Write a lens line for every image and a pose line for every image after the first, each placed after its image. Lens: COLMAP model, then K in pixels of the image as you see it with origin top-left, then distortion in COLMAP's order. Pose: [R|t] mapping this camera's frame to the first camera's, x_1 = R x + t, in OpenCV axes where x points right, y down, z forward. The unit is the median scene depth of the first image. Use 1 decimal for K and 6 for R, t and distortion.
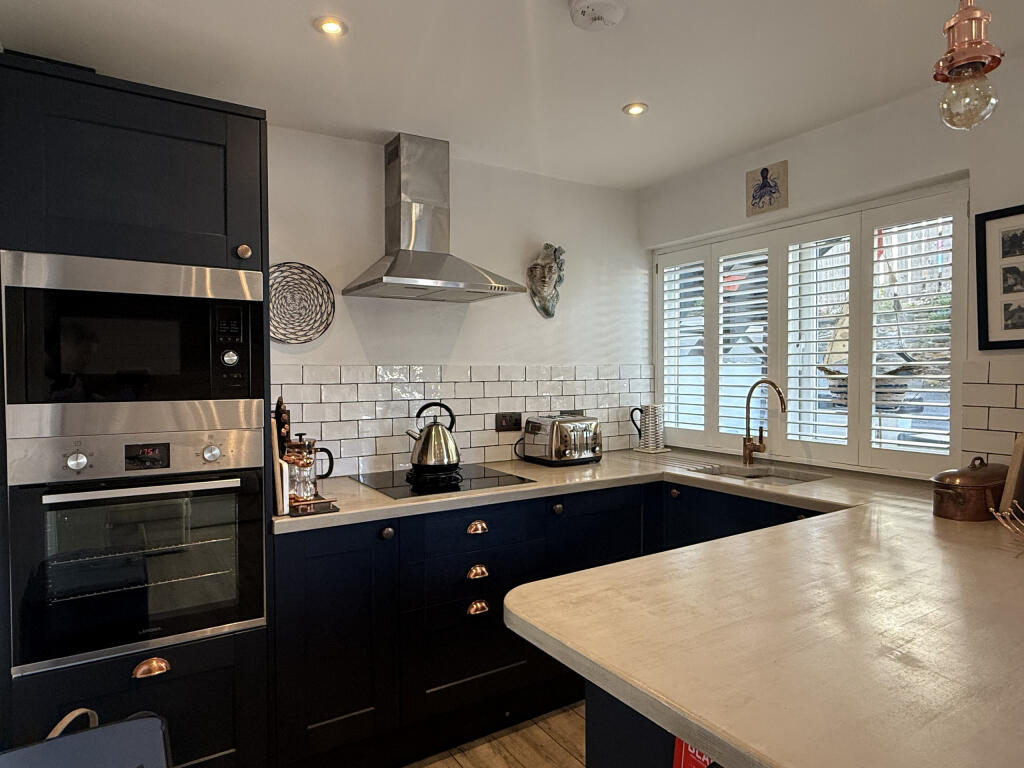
lens RADIAL K [[620.5, 0, 512.0], [0, 620.5, 384.0], [0, 0, 1]] dist [0.003091, 0.001826]
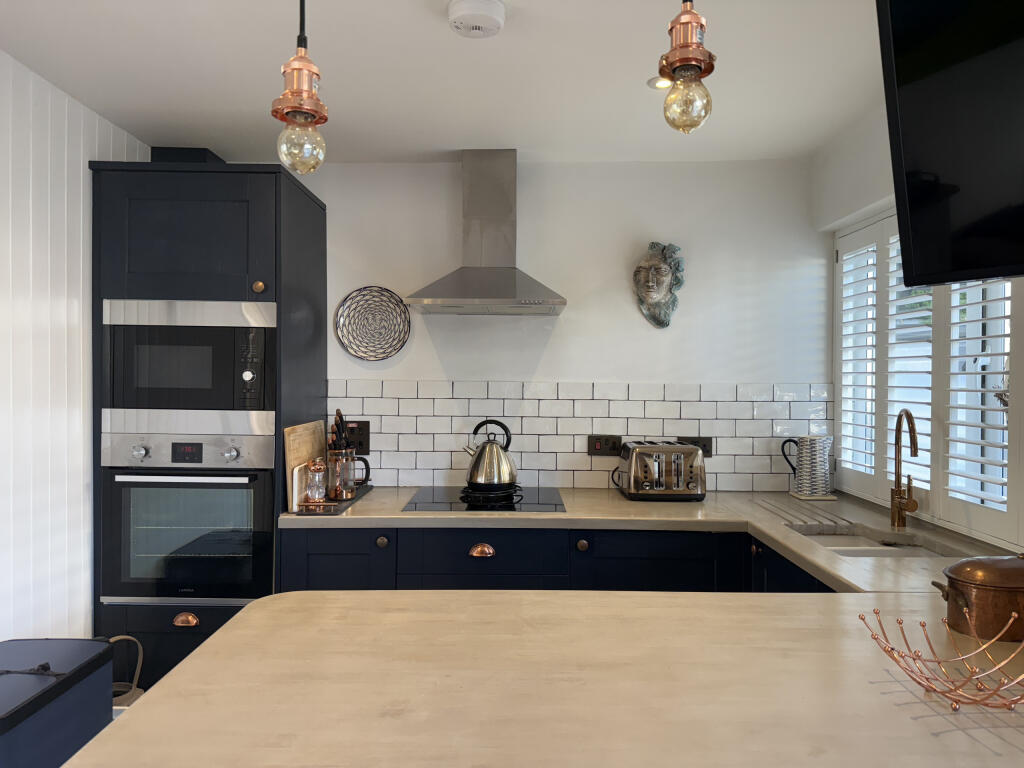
lens RADIAL K [[720.0, 0, 512.0], [0, 720.0, 384.0], [0, 0, 1]] dist [0.064211, -0.004597]
pose [[0.844450, 0.017451, -0.535350, 0.511368], [-0.024216, 0.999691, -0.005610, -0.021502], [0.535087, 0.017702, 0.844612, 0.055483]]
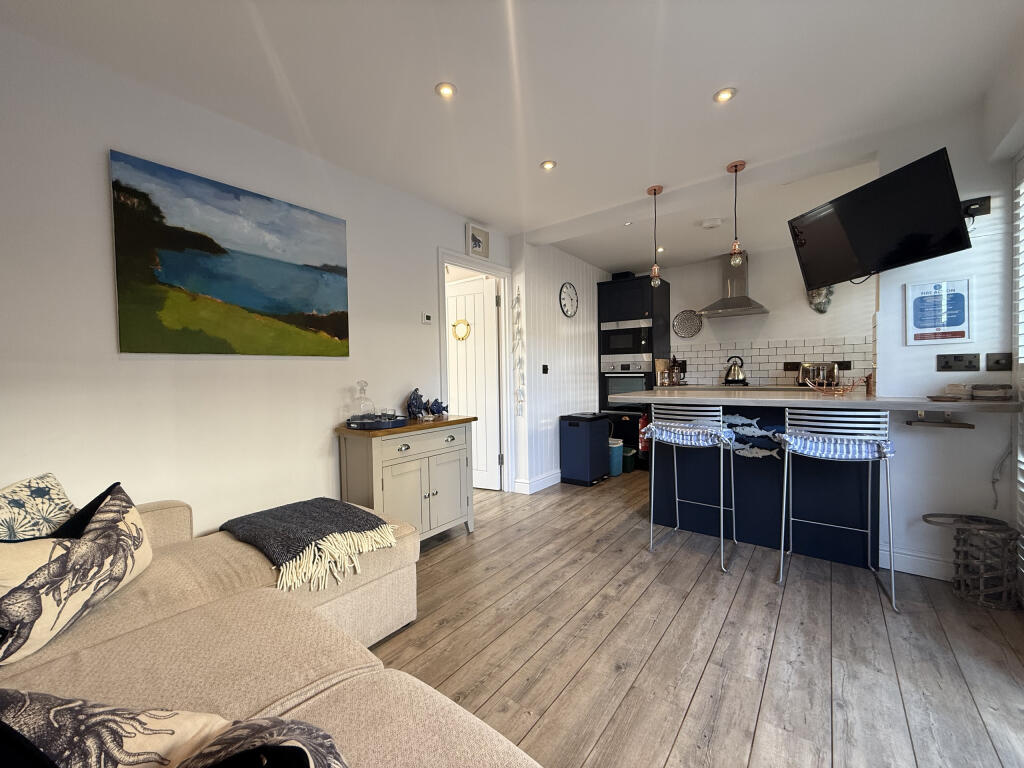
lens RADIAL K [[404.2, 0, 512.0], [0, 404.2, 384.0], [0, 0, 1]] dist [0.000765, 0.000221]
pose [[0.353175, 0.021544, -0.935309, 1.105179], [-0.007611, 0.999768, 0.020155, 0.117364], [0.935526, 0.000000, 0.353257, -0.441012]]
